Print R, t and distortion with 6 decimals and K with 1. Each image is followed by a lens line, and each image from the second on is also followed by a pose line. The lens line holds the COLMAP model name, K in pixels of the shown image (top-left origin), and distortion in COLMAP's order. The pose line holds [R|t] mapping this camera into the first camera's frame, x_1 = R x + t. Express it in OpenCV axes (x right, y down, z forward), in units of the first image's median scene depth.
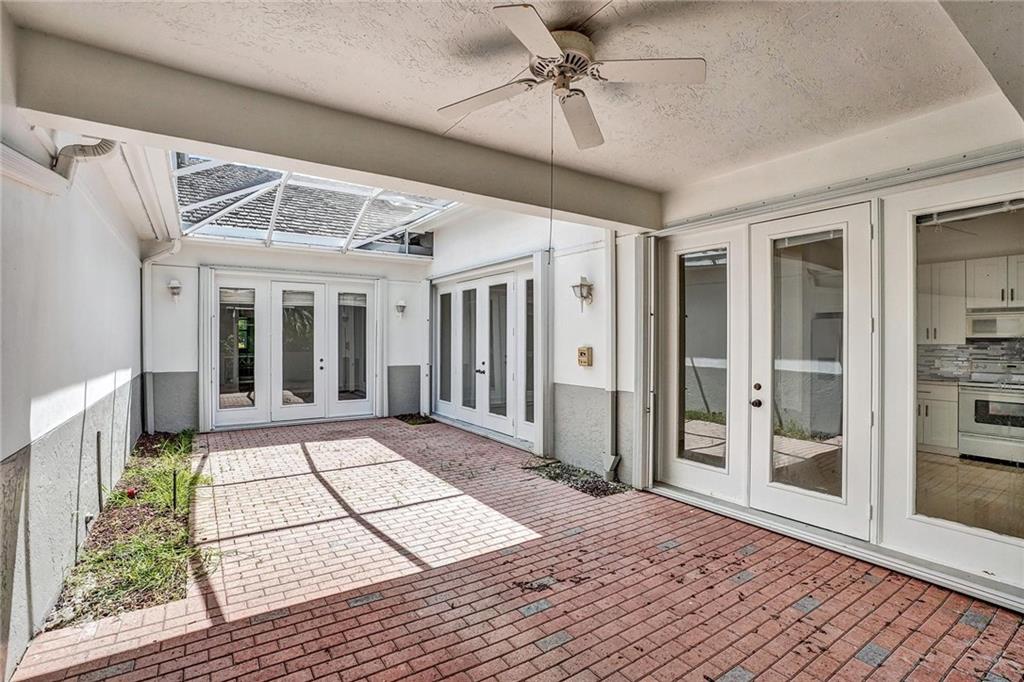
lens RADIAL K [[475.6, 0, 503.2], [0, 475.6, 331.1], [0, 0, 1]] dist [-0.004286, -0.000103]
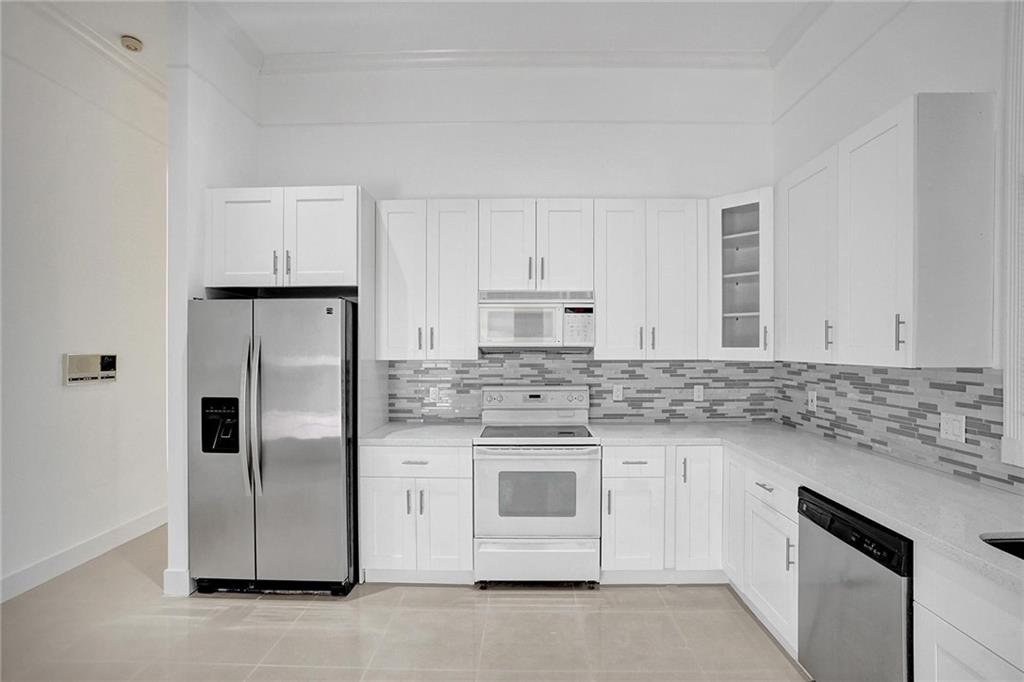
lens RADIAL K [[478.3, 0, 514.8], [0, 478.3, 350.6], [0, 0, 1]] dist [-0.046665, 0.000711]
pose [[0.565820, -0.011736, 0.824445, 0.564410], [-0.006588, 0.999802, 0.018754, 0.007933], [-0.824502, -0.016043, 0.565631, 0.670308]]
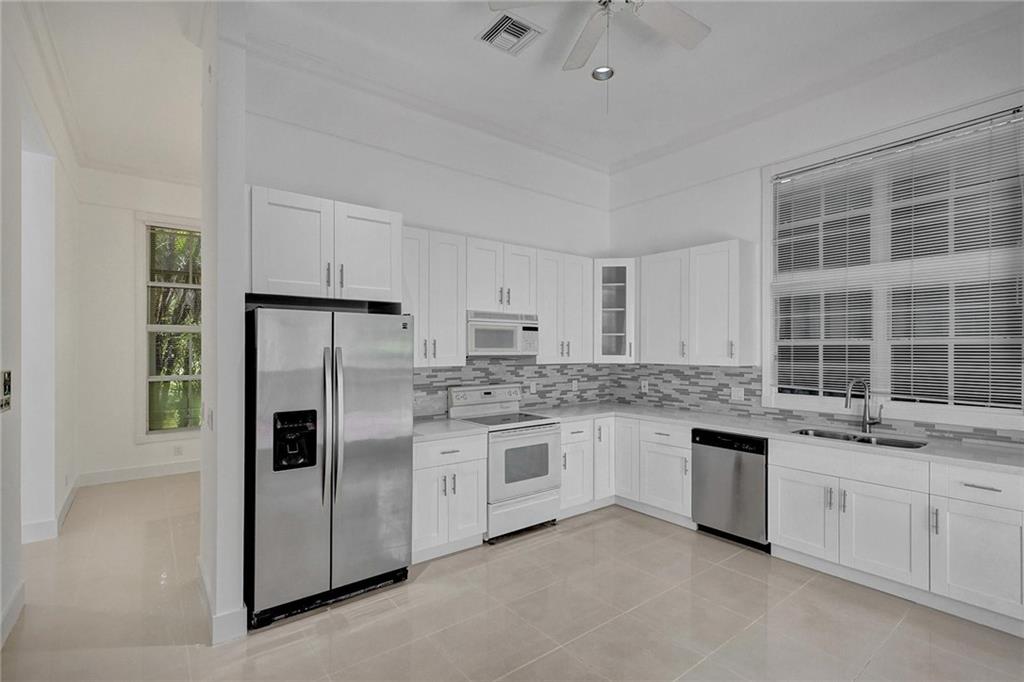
lens RADIAL K [[473.0, 0, 514.1], [0, 473.0, 347.5], [0, 0, 1]] dist [-0.002359, 0.000021]
pose [[-0.074343, -0.003030, 0.997228, 0.321678], [-0.016563, 0.999861, 0.001804, 0.000690], [-0.997095, -0.016383, -0.074383, 0.987598]]
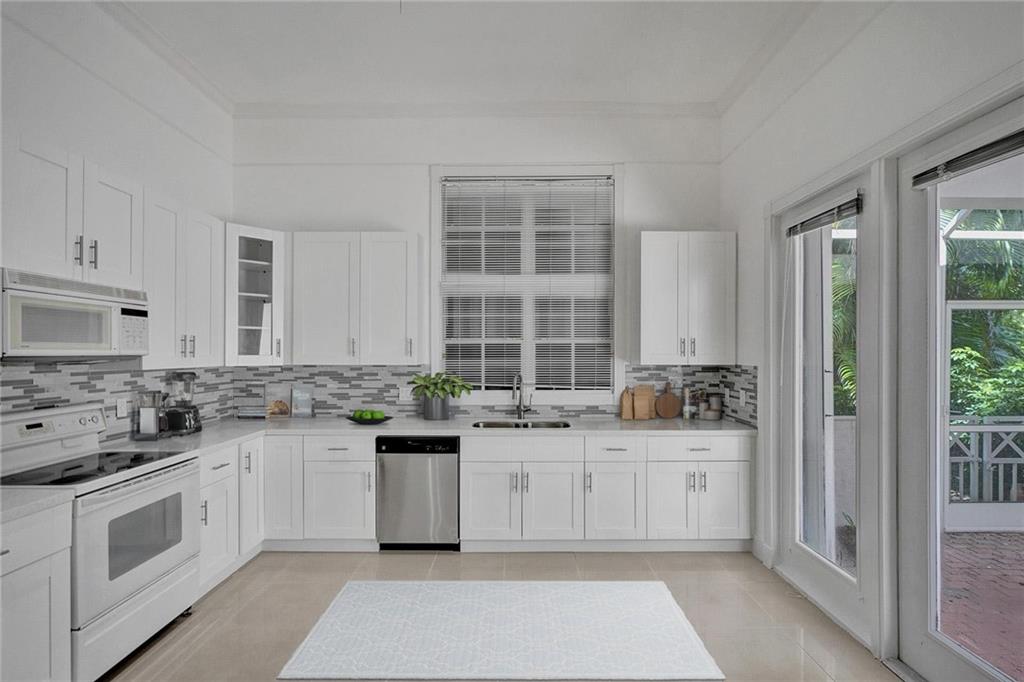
lens RADIAL K [[473.0, 0, 514.1], [0, 473.0, 347.5], [0, 0, 1]] dist [-0.002359, 0.000021]
pose [[-0.828955, -0.001307, 0.559313, 0.495598], [-0.013282, 0.999761, -0.017349, 0.008828], [-0.559157, -0.021810, -0.828775, 1.077224]]
